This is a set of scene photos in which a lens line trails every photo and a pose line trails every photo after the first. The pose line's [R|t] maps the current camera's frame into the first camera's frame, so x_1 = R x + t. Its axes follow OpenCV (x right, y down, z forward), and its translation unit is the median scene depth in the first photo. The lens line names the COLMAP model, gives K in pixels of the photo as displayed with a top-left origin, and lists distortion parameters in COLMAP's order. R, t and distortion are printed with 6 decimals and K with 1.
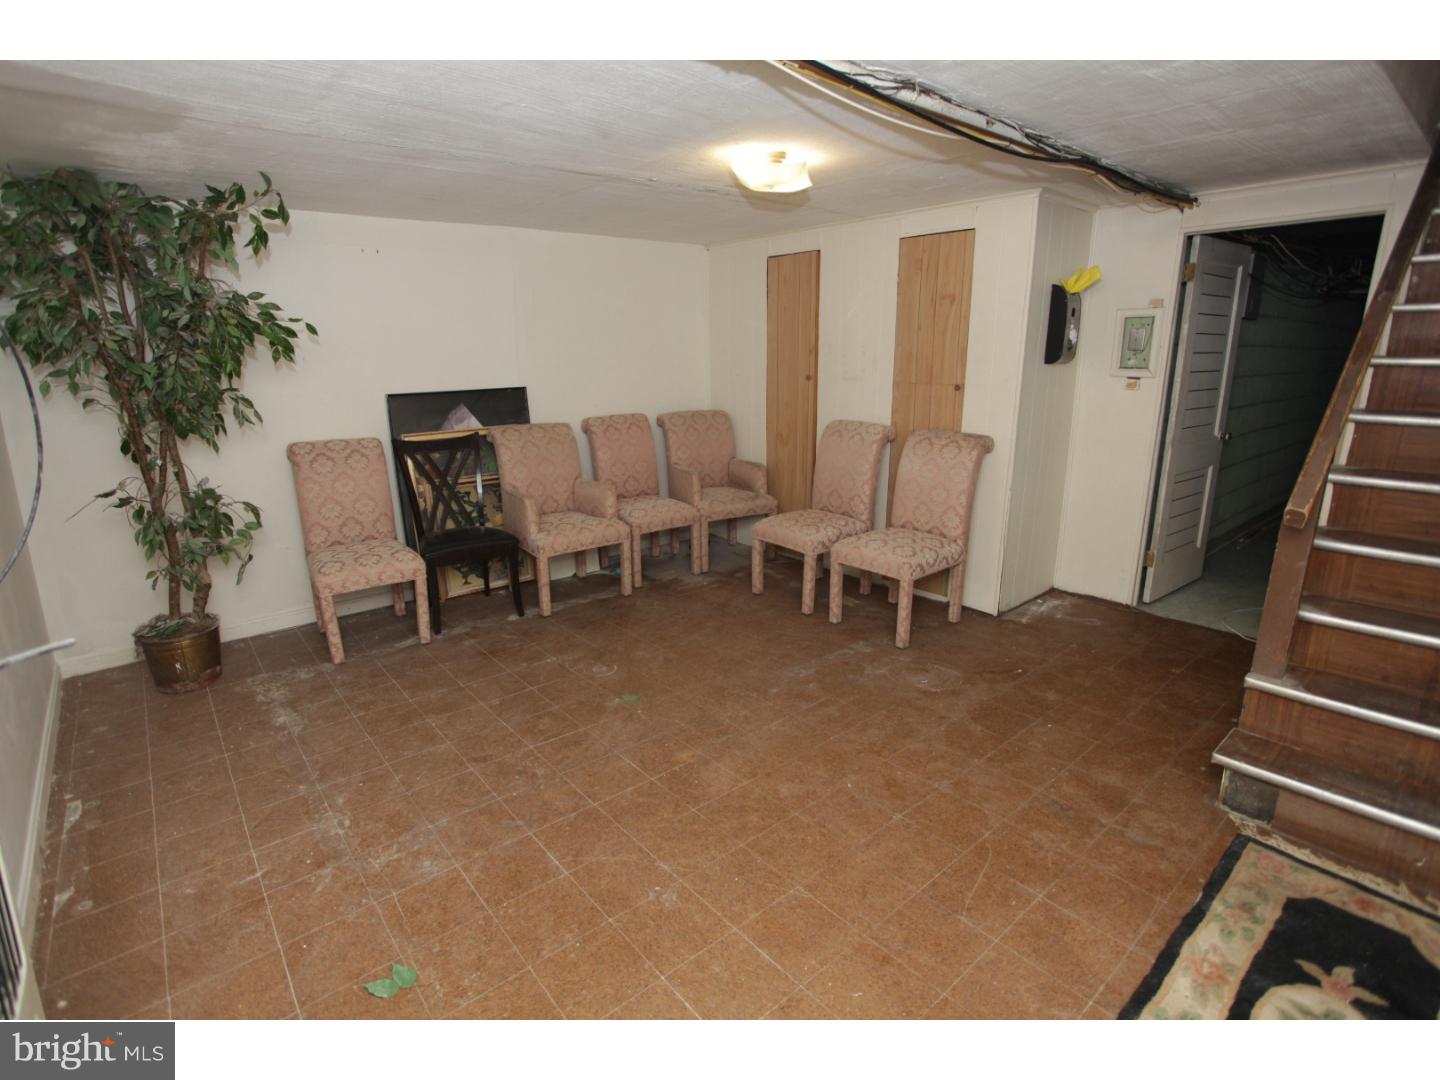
lens RADIAL K [[707.9, 0, 709.4], [0, 707.9, 542.2], [0, 0, 1]] dist [-0.065489, 0.025401]
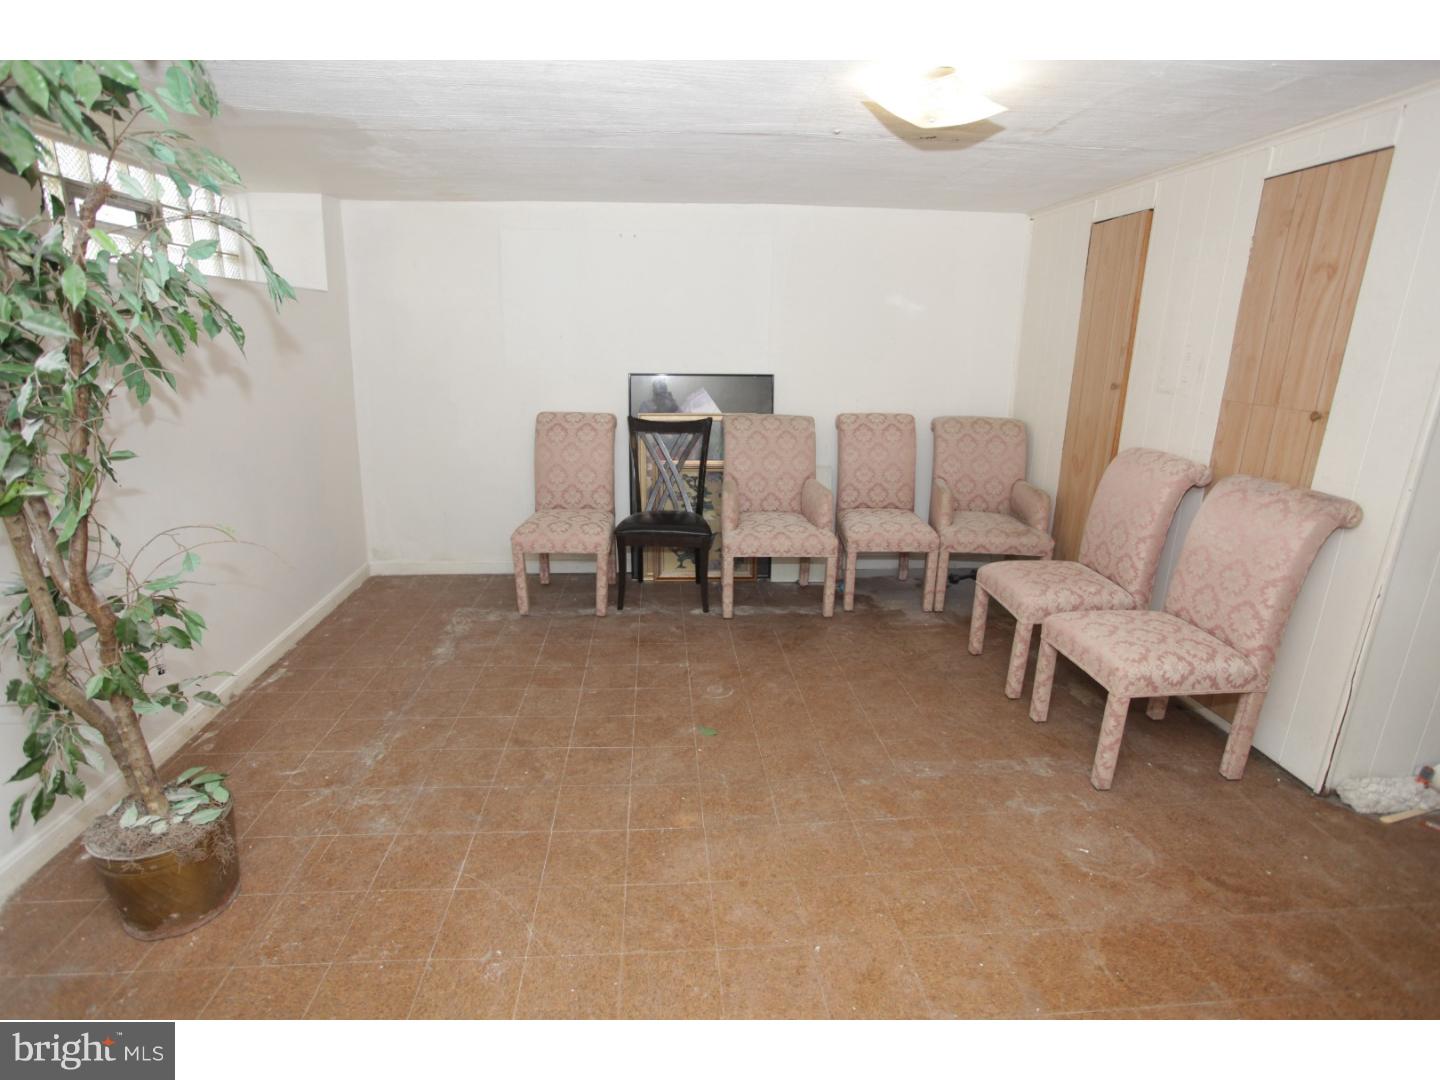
lens RADIAL K [[708.7, 0, 720.0], [0, 708.7, 540.0], [0, 0, 1]] dist [-0.080318, 0.041835]
pose [[0.814569, 0.181030, -0.551095, 0.270906], [-0.173386, 0.982606, 0.066497, -0.060595], [0.553548, 0.041386, 0.831789, 0.207099]]
